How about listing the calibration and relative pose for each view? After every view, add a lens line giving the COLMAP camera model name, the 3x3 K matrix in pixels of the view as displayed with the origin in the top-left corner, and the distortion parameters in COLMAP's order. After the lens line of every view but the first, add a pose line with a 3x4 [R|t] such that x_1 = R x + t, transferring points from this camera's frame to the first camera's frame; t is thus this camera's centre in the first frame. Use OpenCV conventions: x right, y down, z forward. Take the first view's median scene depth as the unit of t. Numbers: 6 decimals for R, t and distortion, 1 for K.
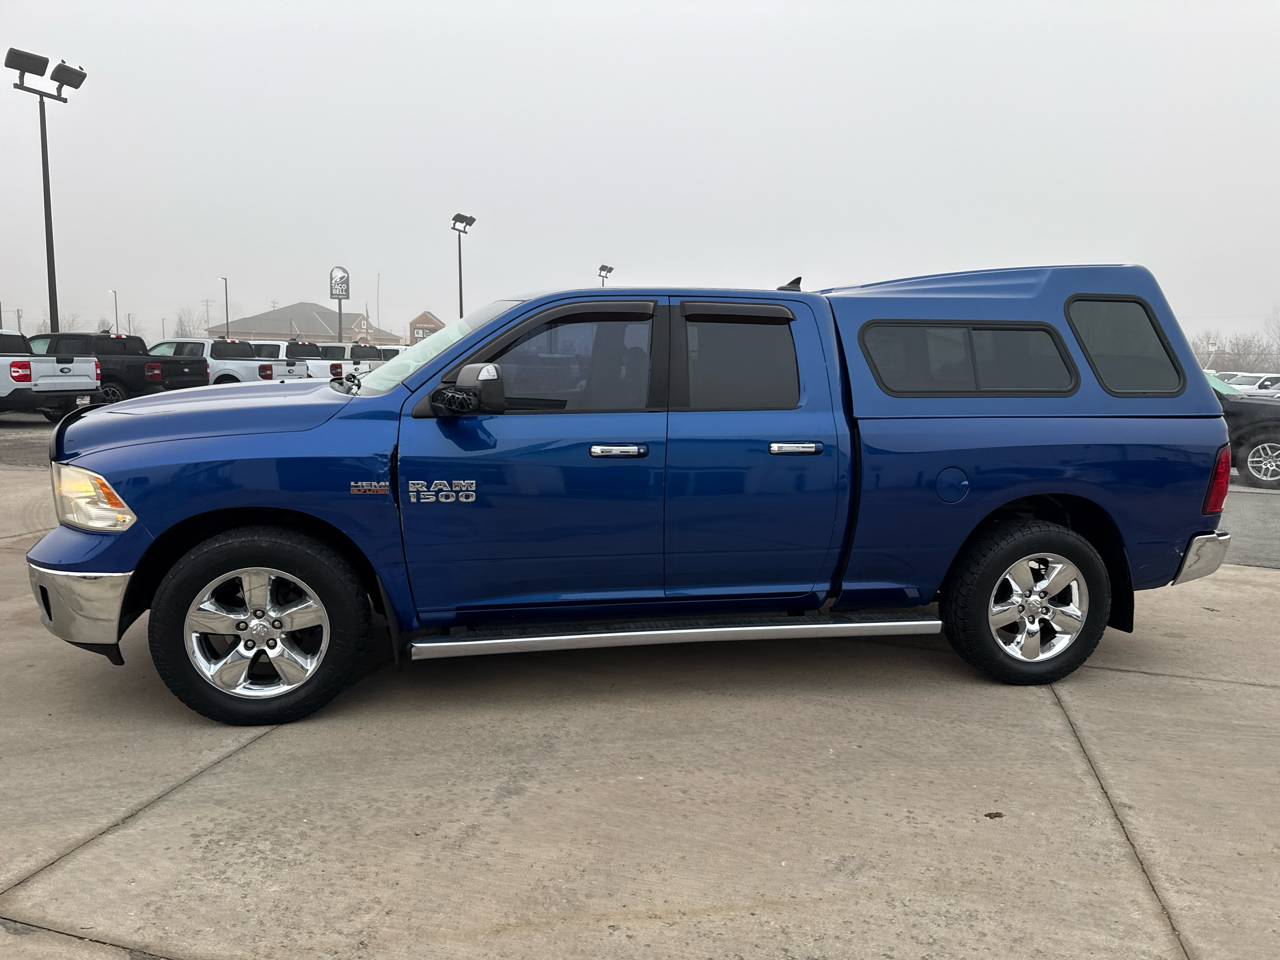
lens RADIAL K [[895.4, 0, 647.8], [0, 895.4, 486.1], [0, 0, 1]] dist [0.053100, -0.071045]
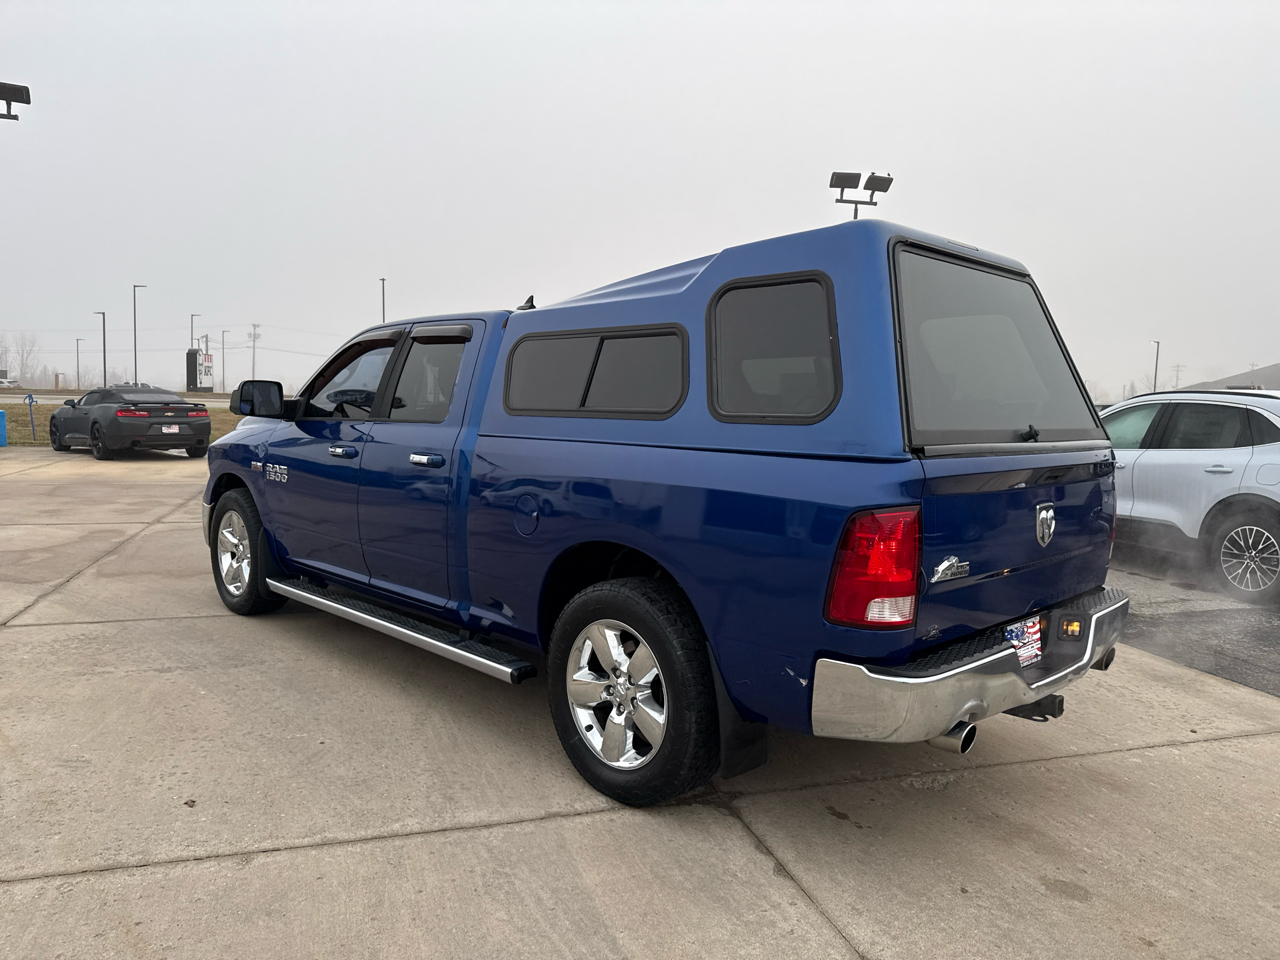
lens RADIAL K [[904.2, 0, 647.7], [0, 904.2, 471.8], [0, 0, 1]] dist [0.021803, -0.028262]
pose [[0.542932, 0.057711, -0.837791, 1.273412], [-0.133697, 0.990852, -0.018387, -0.046854], [0.829065, 0.121993, 0.545681, 0.700522]]
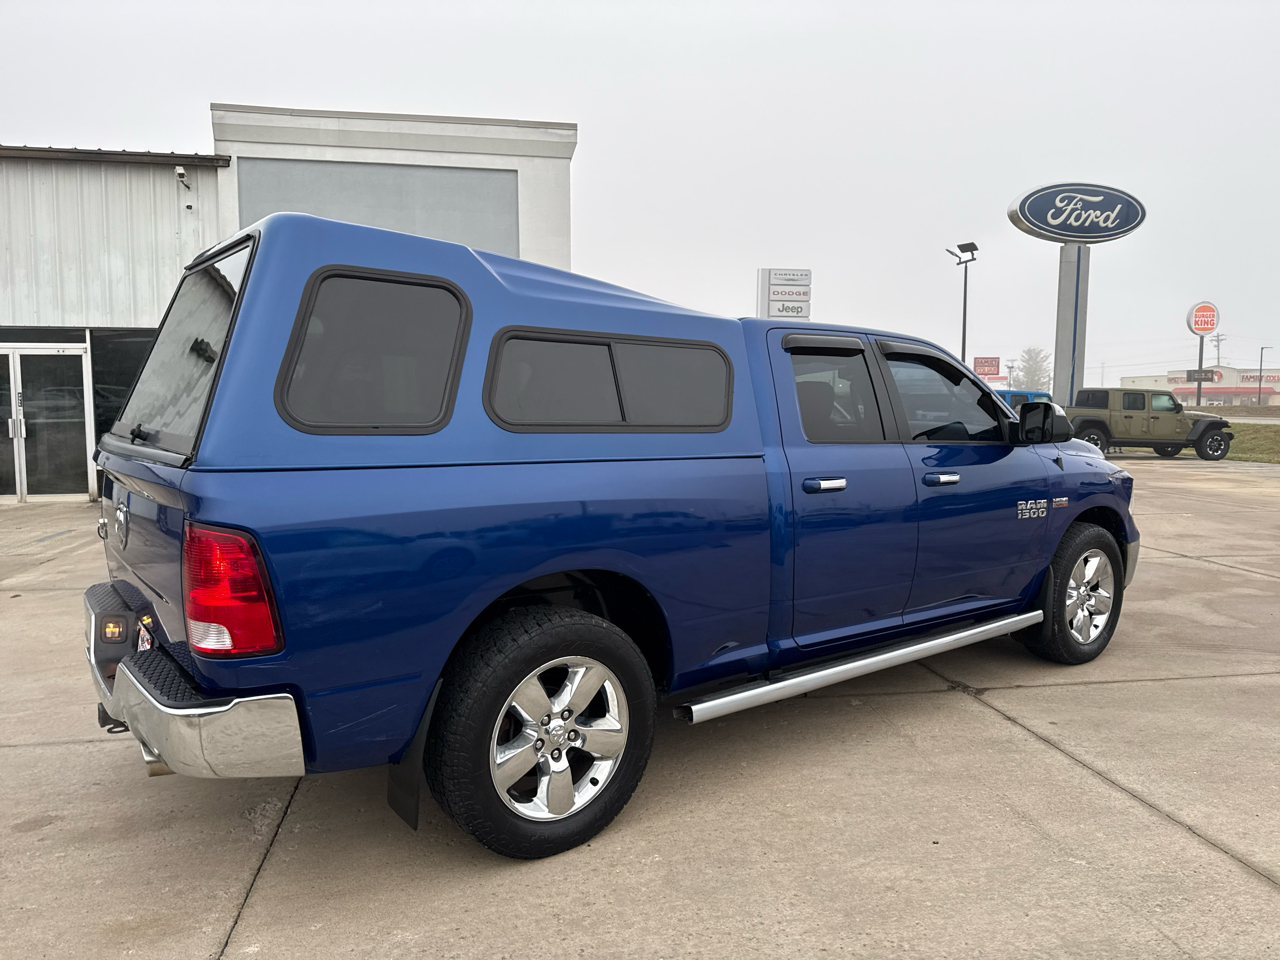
lens RADIAL K [[909.9, 0, 654.3], [0, 909.9, 475.4], [0, 0, 1]] dist [0.004786, -0.004012]
pose [[-0.899622, 0.003029, -0.436658, 0.691627], [-0.094807, 0.974768, 0.202087, -0.322651], [0.426252, 0.223200, -0.876636, 2.403195]]
